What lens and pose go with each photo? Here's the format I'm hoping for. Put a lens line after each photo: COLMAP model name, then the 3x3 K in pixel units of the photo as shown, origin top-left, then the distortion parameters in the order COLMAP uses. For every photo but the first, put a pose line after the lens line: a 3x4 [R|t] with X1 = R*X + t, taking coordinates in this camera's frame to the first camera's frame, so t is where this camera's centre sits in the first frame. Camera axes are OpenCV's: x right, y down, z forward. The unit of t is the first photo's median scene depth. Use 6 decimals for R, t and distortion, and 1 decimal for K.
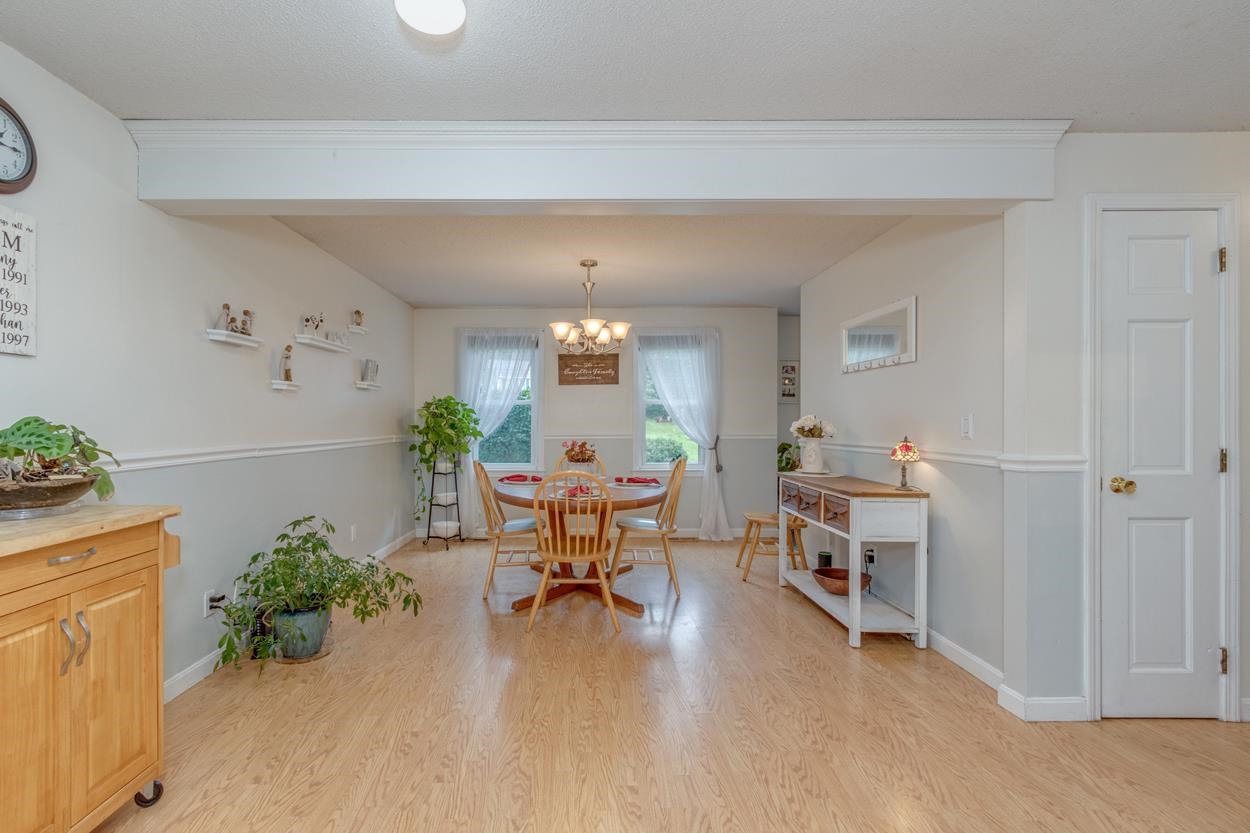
lens RADIAL K [[644.4, 0, 625.0], [0, 644.4, 416.5], [0, 0, 1]] dist [-0.000706, 0.000106]
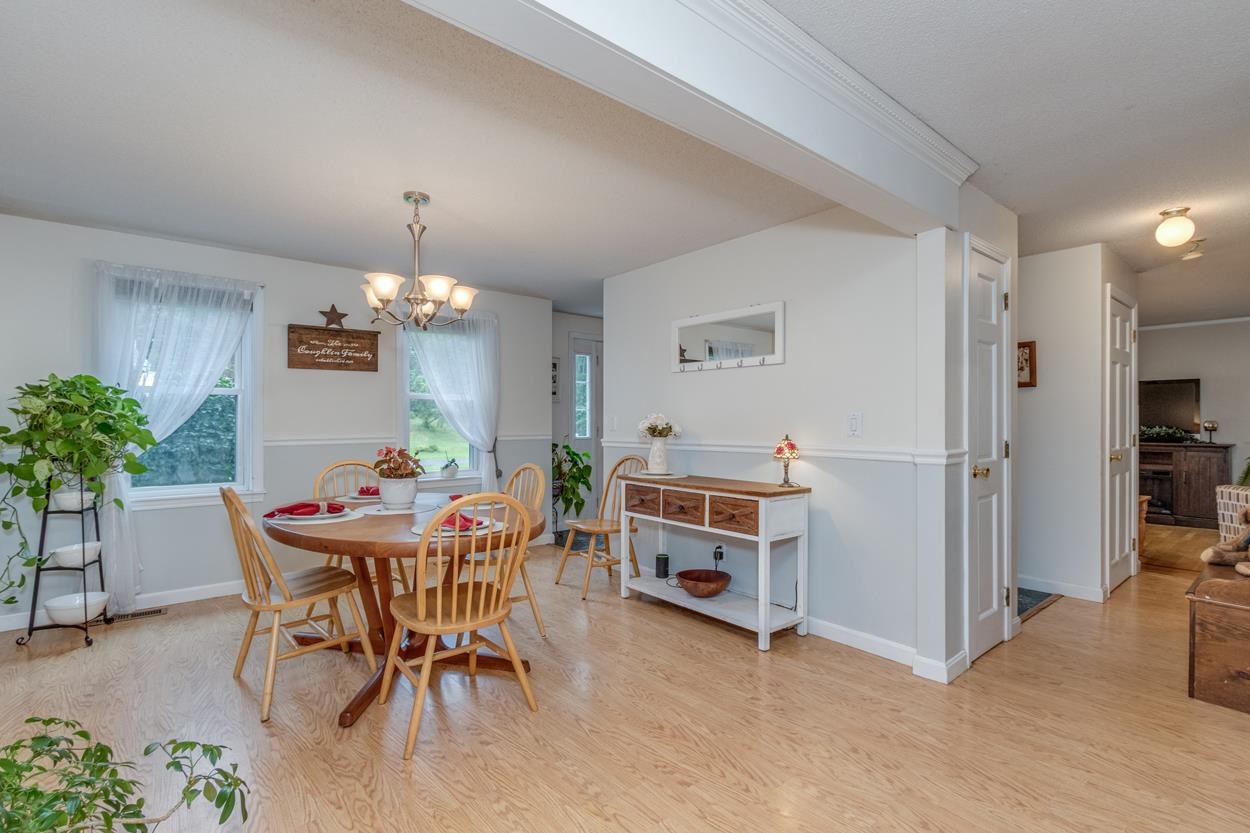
lens RADIAL K [[575.7, 0, 627.9], [0, 575.7, 419.2], [0, 0, 1]] dist [0.000537, -0.000687]
pose [[0.764680, 0.002941, 0.644404, -0.286335], [-0.005553, 0.999983, 0.002026, 0.004121], [-0.644386, -0.005128, 0.764683, 0.362826]]
